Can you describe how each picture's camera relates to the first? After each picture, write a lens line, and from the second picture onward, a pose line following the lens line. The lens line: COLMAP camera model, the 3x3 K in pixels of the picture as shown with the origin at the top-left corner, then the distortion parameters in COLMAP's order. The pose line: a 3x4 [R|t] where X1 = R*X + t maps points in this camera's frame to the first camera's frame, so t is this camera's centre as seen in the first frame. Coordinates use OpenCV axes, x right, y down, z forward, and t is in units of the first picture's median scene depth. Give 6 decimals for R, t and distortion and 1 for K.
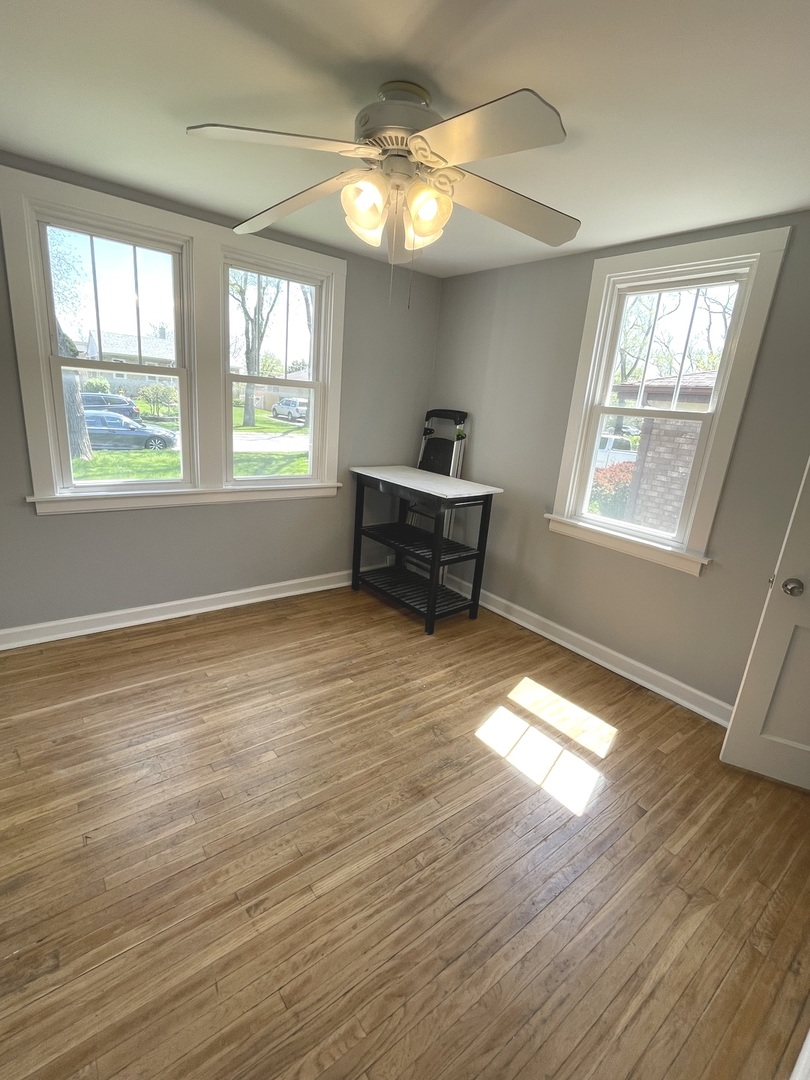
lens RADIAL K [[493.9, 0, 409.7], [0, 493.9, 541.4], [0, 0, 1]] dist [-0.001614, 0.000257]
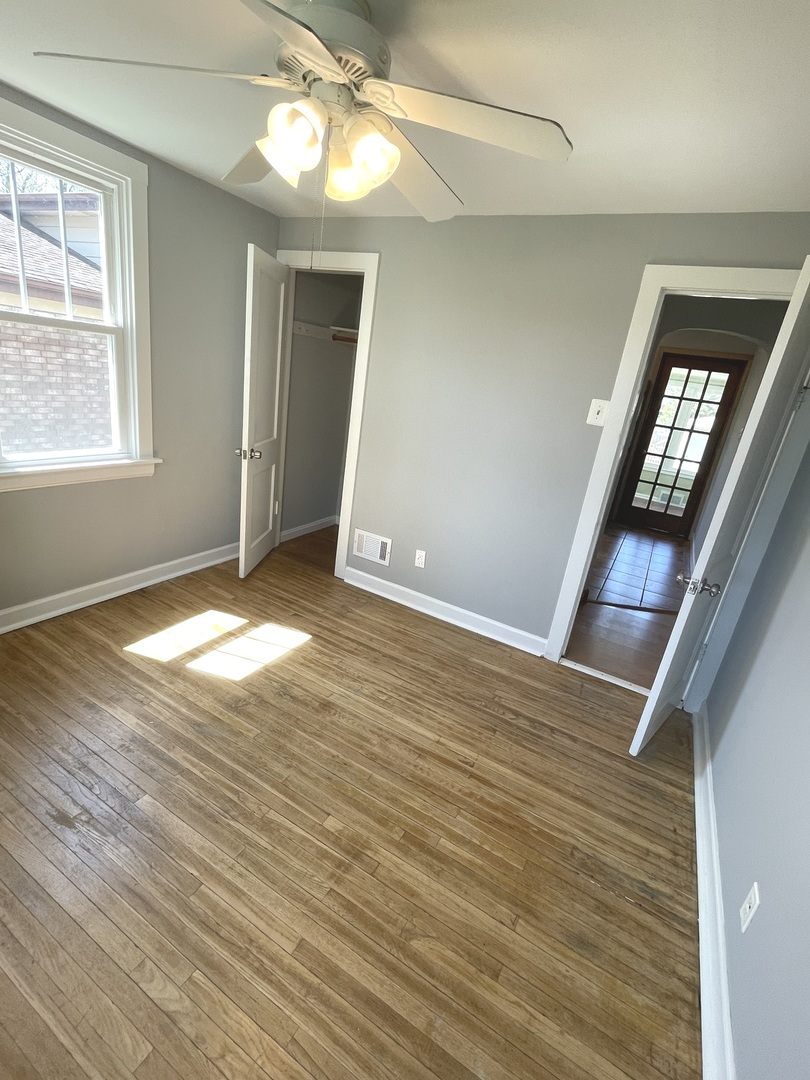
lens RADIAL K [[493.9, 0, 404.5], [0, 493.9, 541.5], [0, 0, 1]] dist [-0.001614, 0.000257]
pose [[-0.370534, -0.427517, 0.824581, -0.846633], [0.090042, 0.867059, 0.490001, -0.396057], [-0.924444, 0.255809, -0.282780, 1.036412]]
